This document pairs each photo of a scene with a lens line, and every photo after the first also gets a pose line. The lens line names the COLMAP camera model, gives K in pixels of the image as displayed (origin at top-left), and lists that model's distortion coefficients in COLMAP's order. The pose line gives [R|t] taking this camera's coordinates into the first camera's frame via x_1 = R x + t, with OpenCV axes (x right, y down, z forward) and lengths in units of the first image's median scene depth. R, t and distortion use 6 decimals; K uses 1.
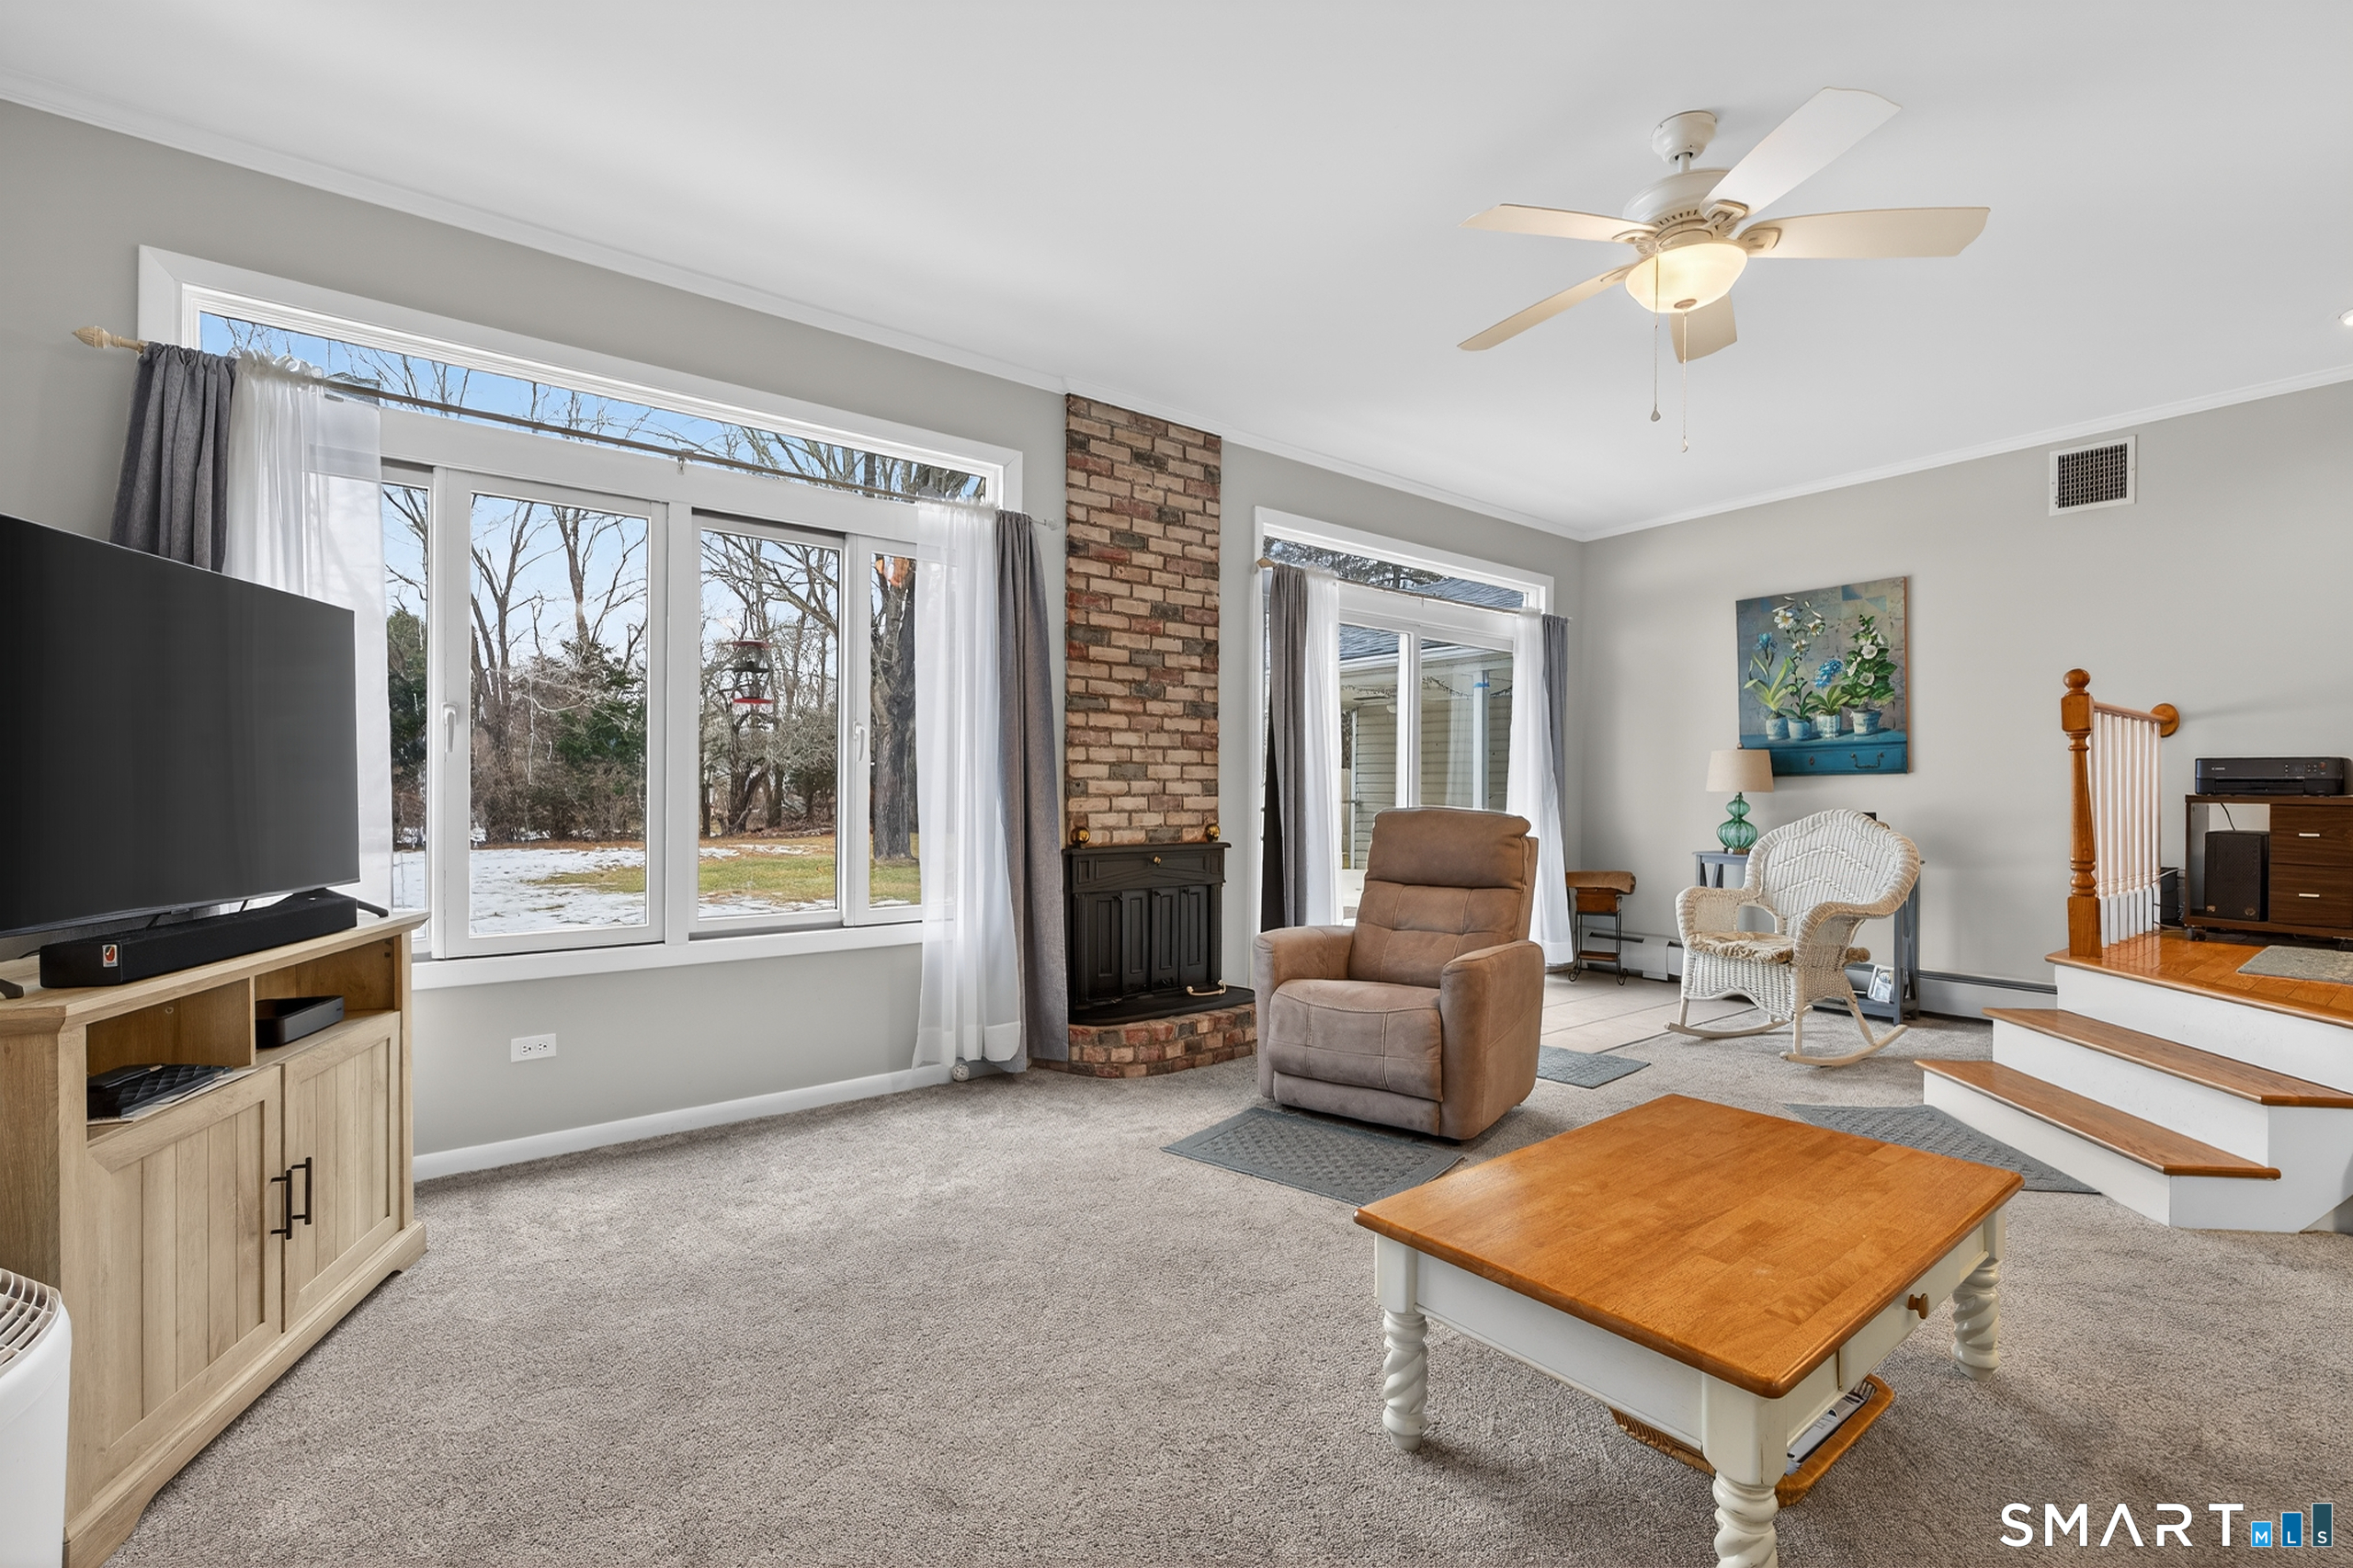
lens RADIAL K [[1045.8, 0, 1189.0], [0, 1045.8, 786.1], [0, 0, 1]] dist [0.002849, -0.000435]
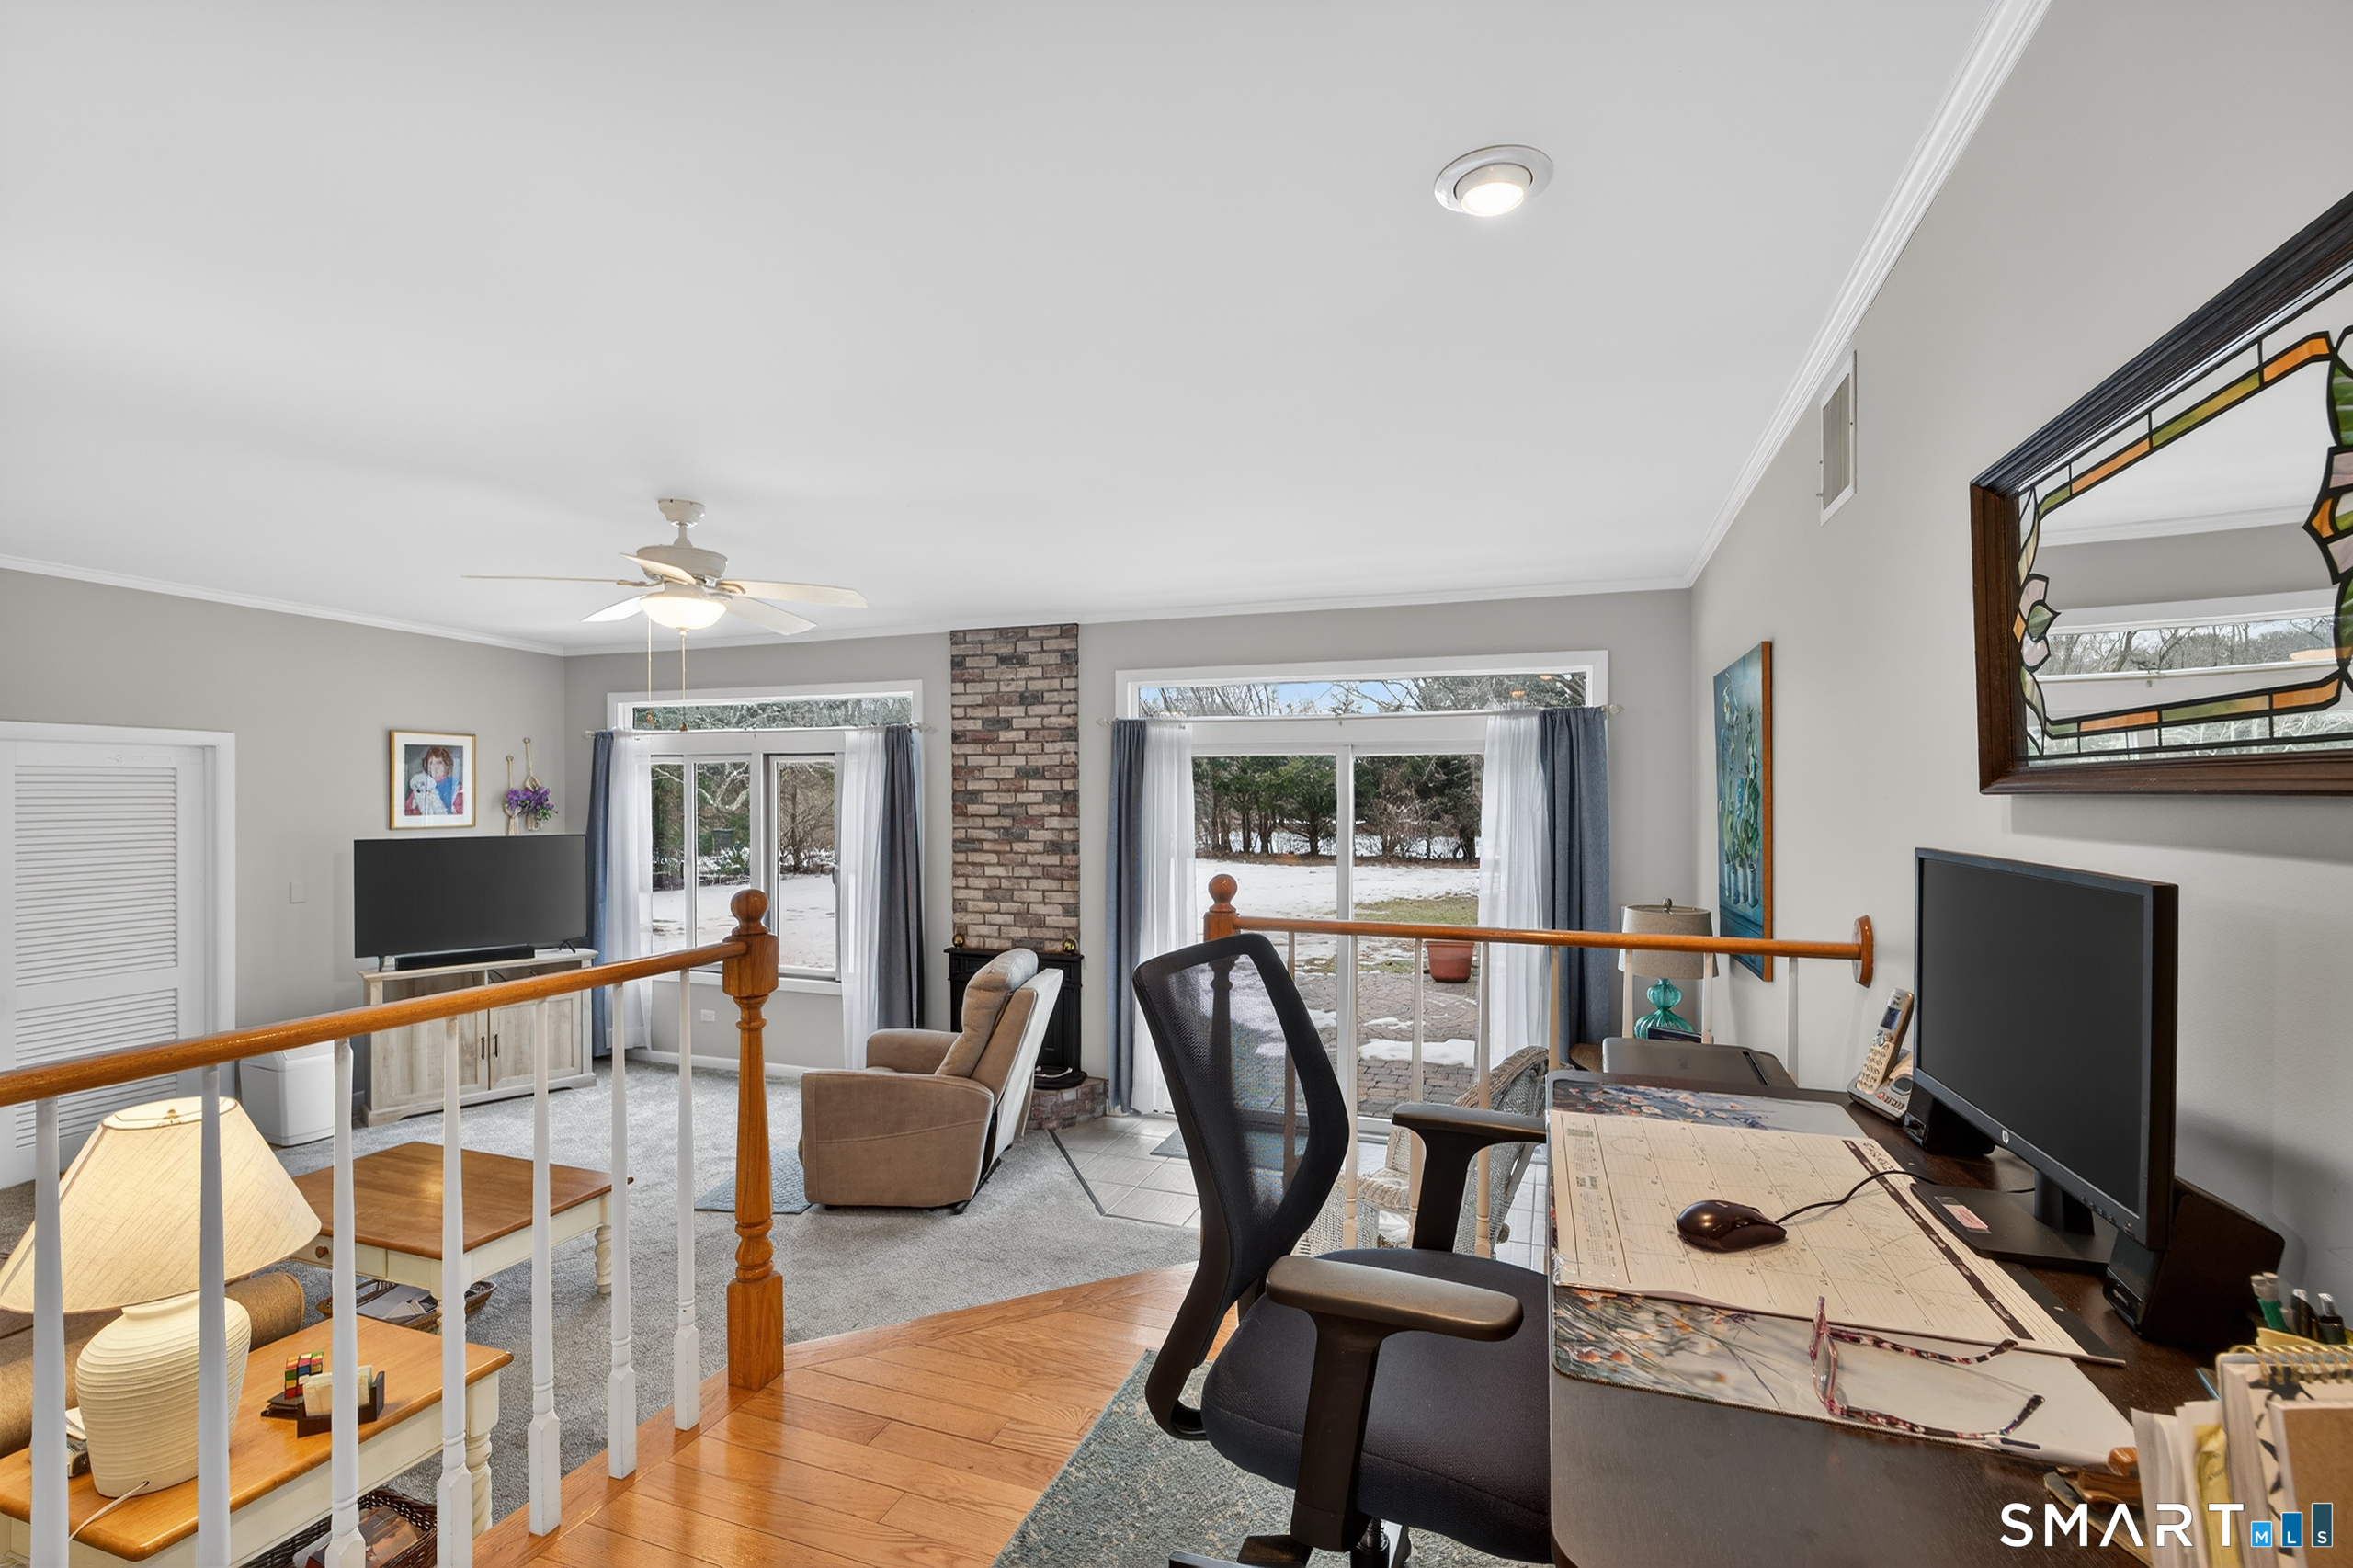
lens RADIAL K [[1045.8, 0, 1188.3], [0, 1045.8, 794.9], [0, 0, 1]] dist [0.002849, -0.000435]
pose [[0.518133, -0.004995, -0.855285, 1.186443], [0.002791, 0.999987, -0.004149, -0.133120], [0.855295, -0.000237, 0.518141, 0.497401]]
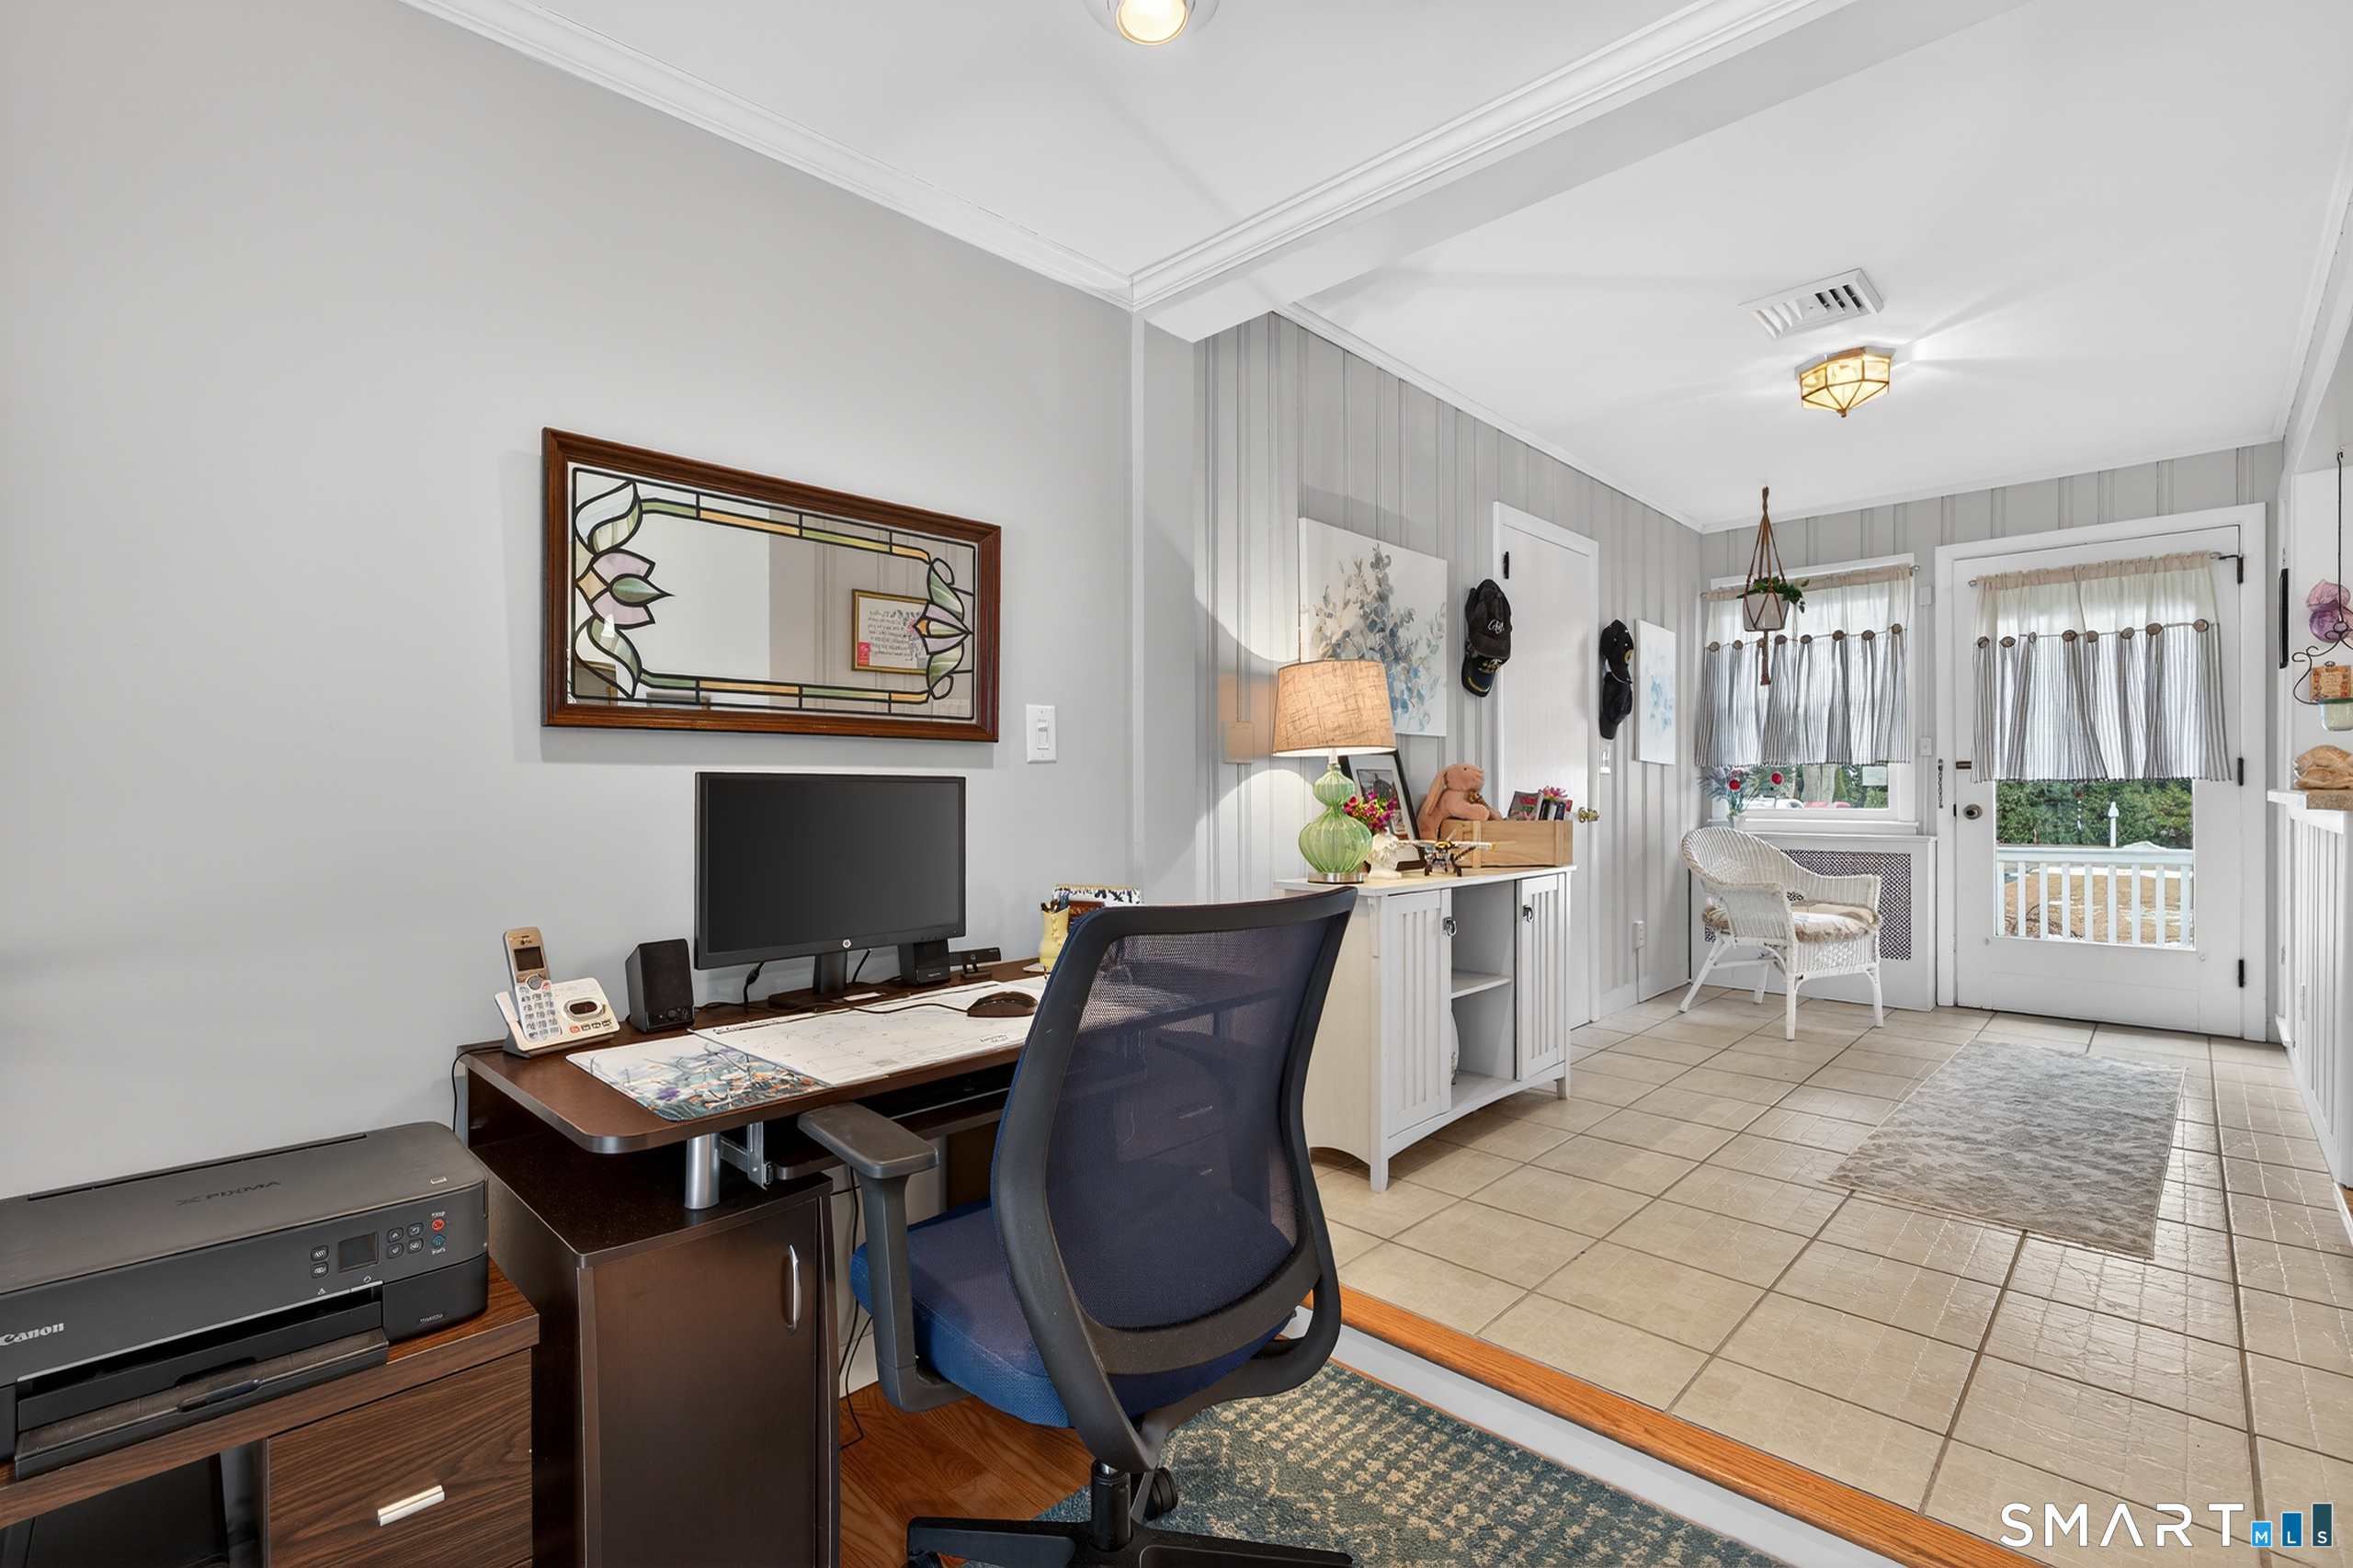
lens RADIAL K [[1045.8, 0, 1192.2], [0, 1045.8, 790.3], [0, 0, 1]] dist [0.002849, -0.000435]
pose [[-0.139498, -0.013113, 0.990135, 0.662878], [0.000073, 0.999912, 0.013252, -0.117182], [-0.990222, 0.001921, -0.139485, 0.714159]]
